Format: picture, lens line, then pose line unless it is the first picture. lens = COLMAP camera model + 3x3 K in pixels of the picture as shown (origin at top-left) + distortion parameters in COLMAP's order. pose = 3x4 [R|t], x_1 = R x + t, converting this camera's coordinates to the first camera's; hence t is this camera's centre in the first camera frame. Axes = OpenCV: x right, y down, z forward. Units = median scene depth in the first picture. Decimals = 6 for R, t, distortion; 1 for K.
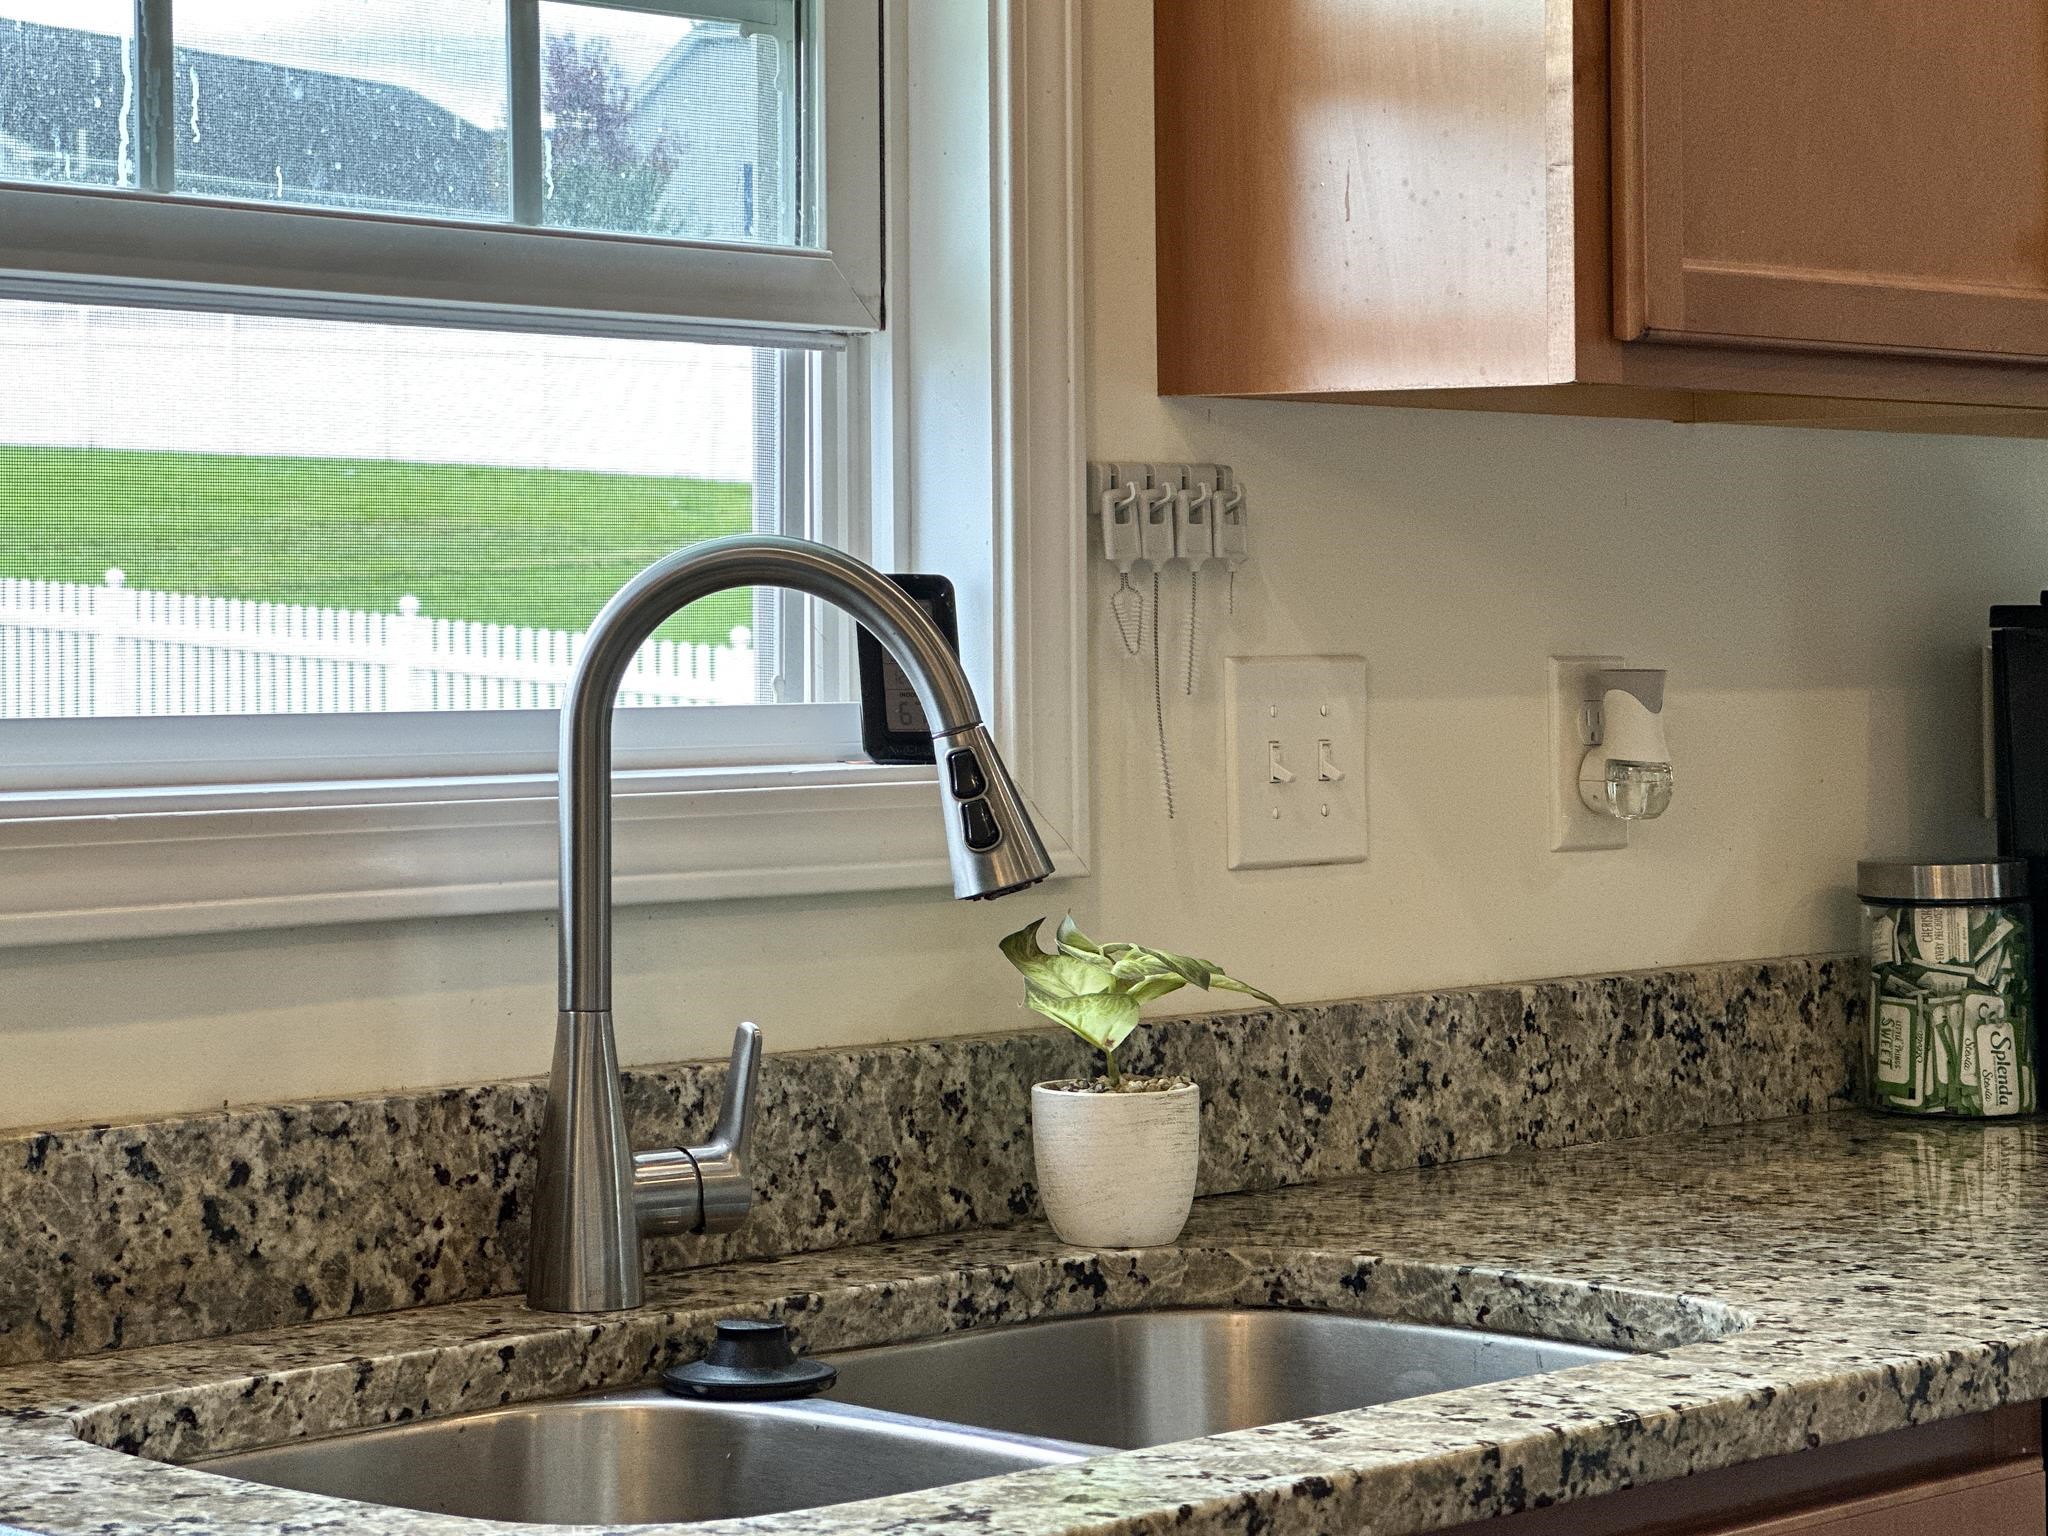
lens RADIAL K [[4575.9, 0, 1016.0], [0, 4575.9, 751.1], [0, 0, 1]] dist [0.172636, 0.000000]
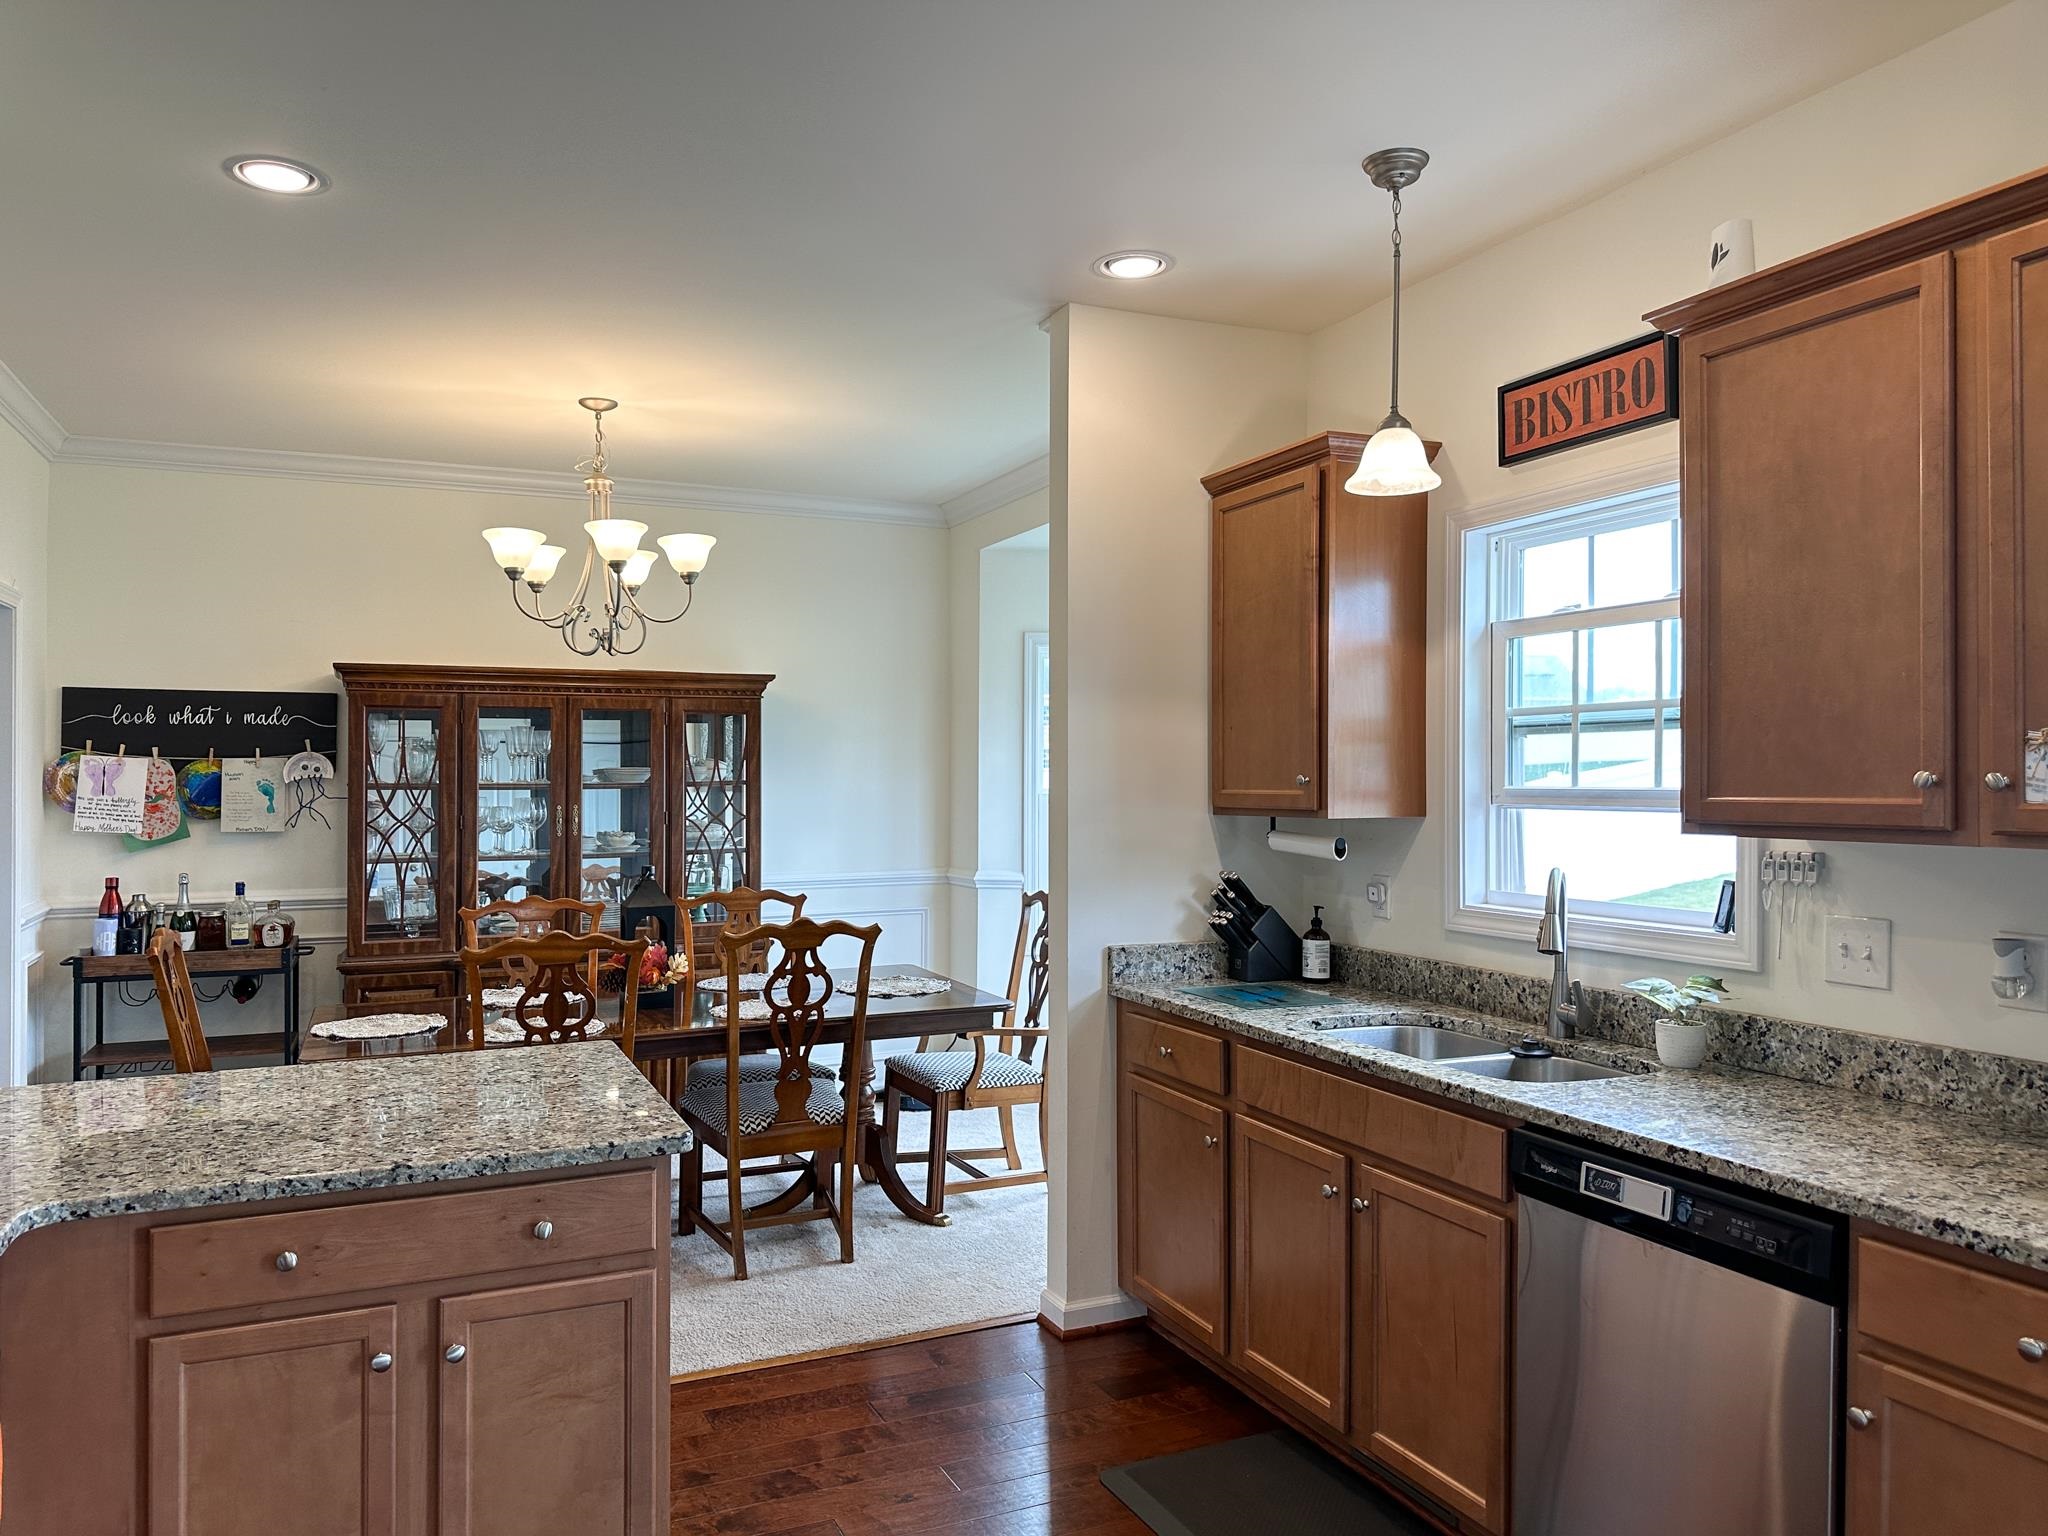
lens RADIAL K [[1506.4, 0, 1019.3], [0, 1506.4, 777.9], [0, 0, 1]] dist [0.024882, -0.023825]
pose [[-0.388330, 0.003081, -0.921515, 1.214779], [-0.022418, 0.999667, 0.012789, -0.114418], [0.921248, 0.025625, -0.388131, 0.885202]]
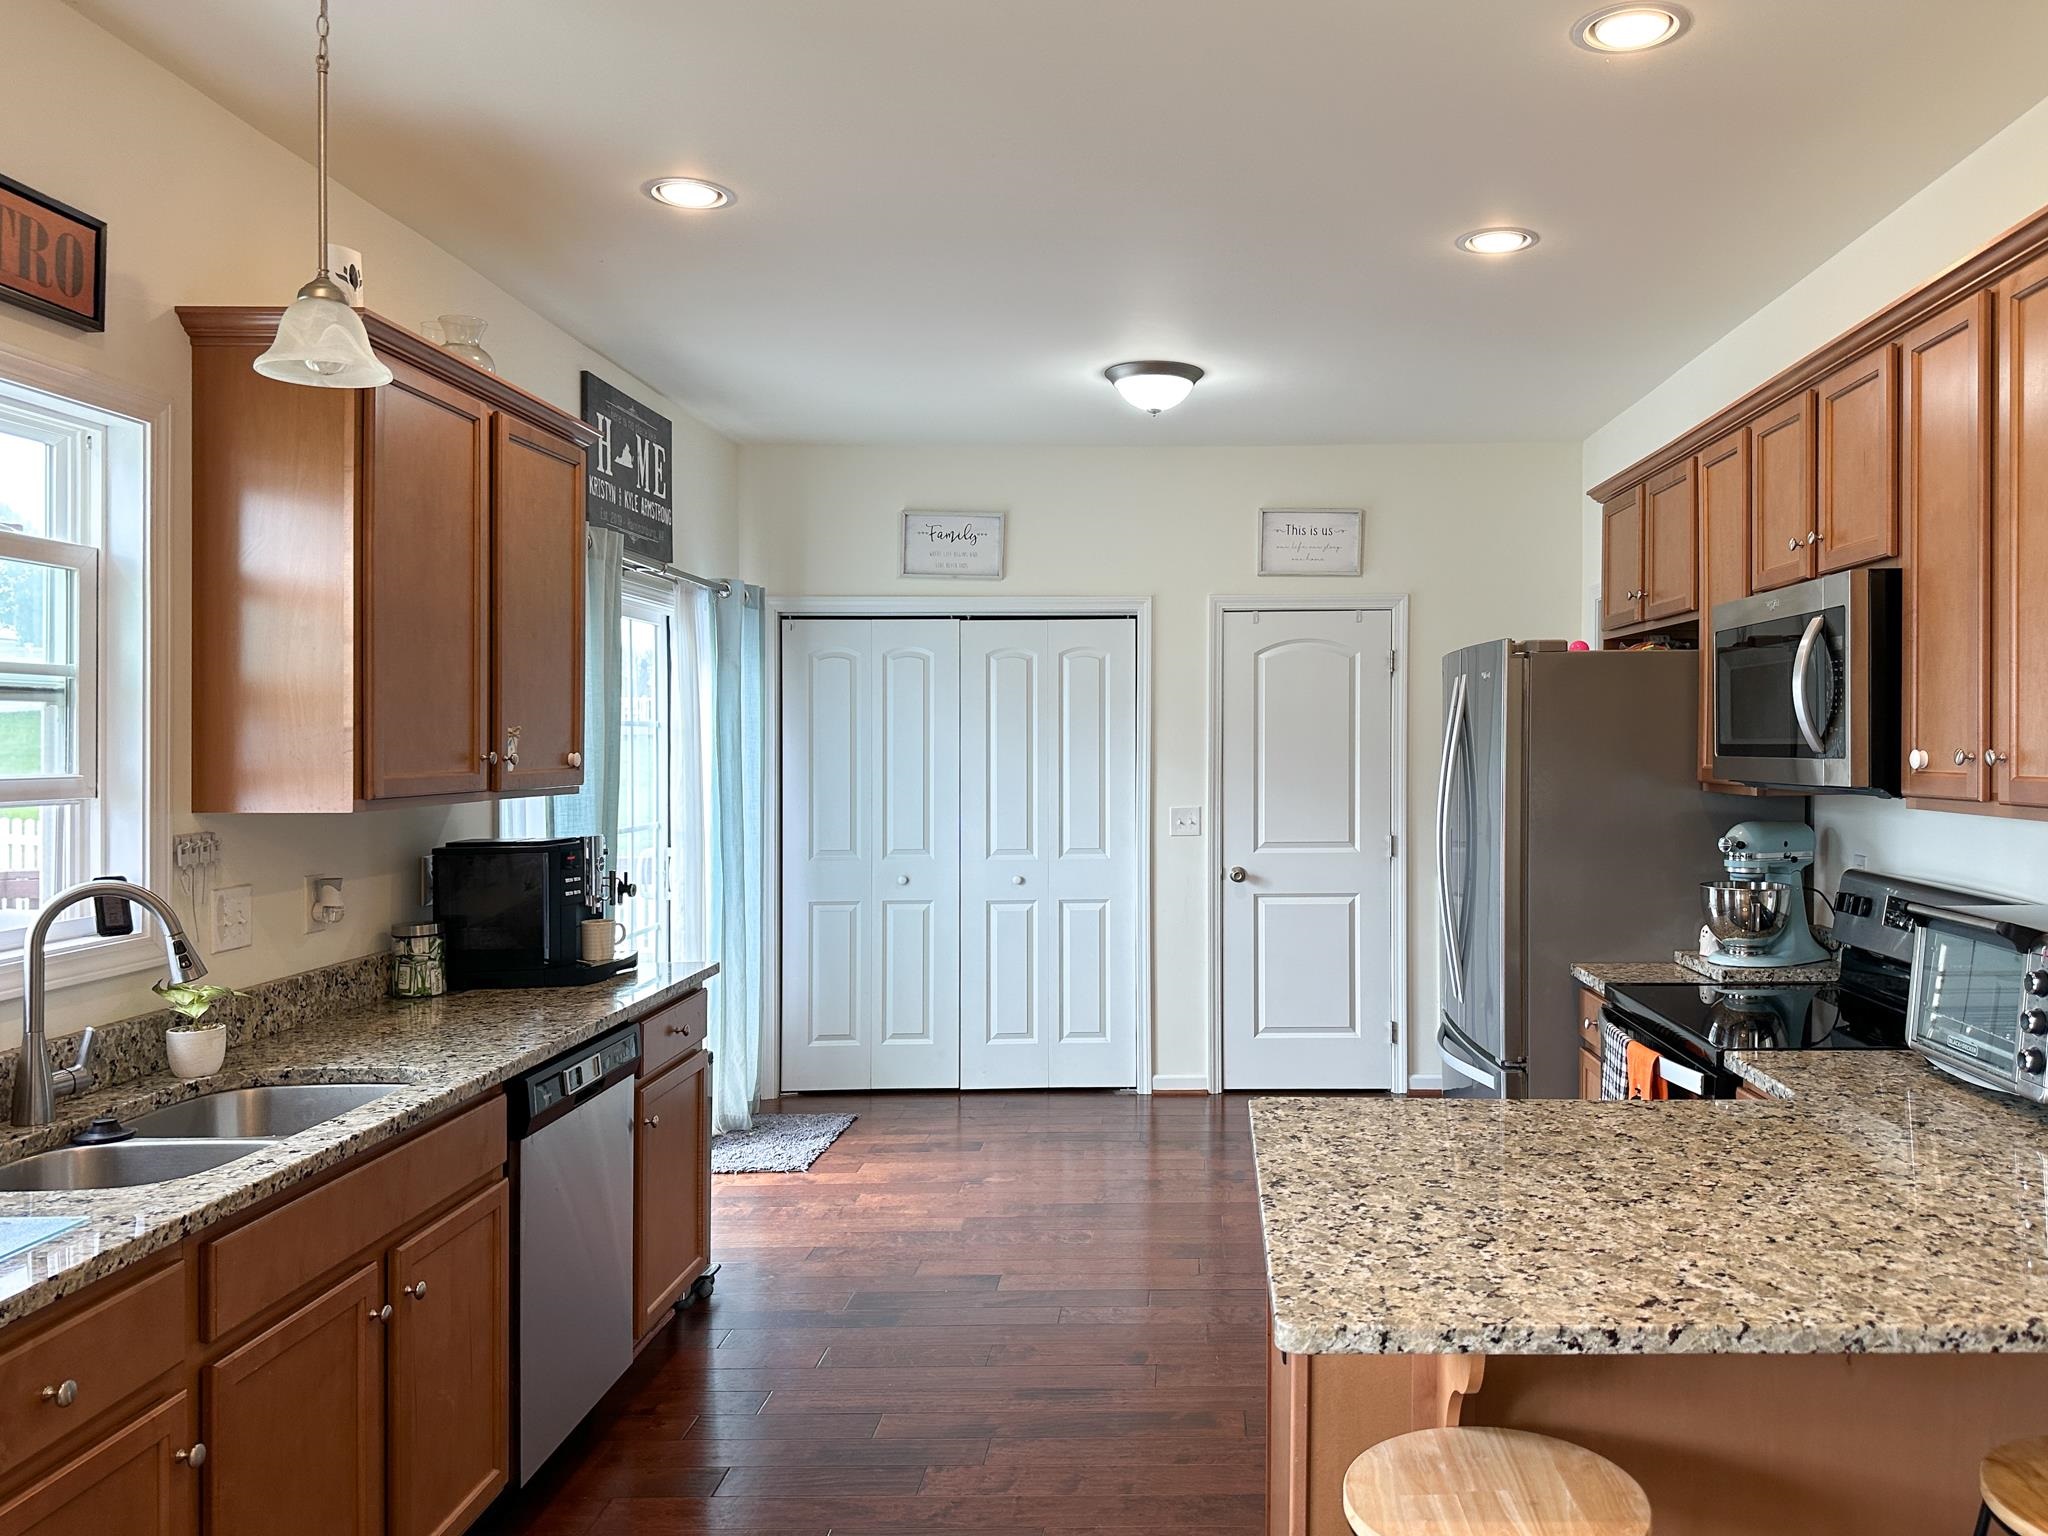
lens RADIAL K [[1506.4, 0, 1216.8], [0, 1506.4, 741.2], [0, 0, 1]] dist [0.024882, -0.023825]
pose [[0.703722, 0.000092, 0.710476, -0.216657], [0.025132, 0.999371, -0.025022, -0.080794], [-0.710031, 0.035465, 0.703277, -0.280605]]
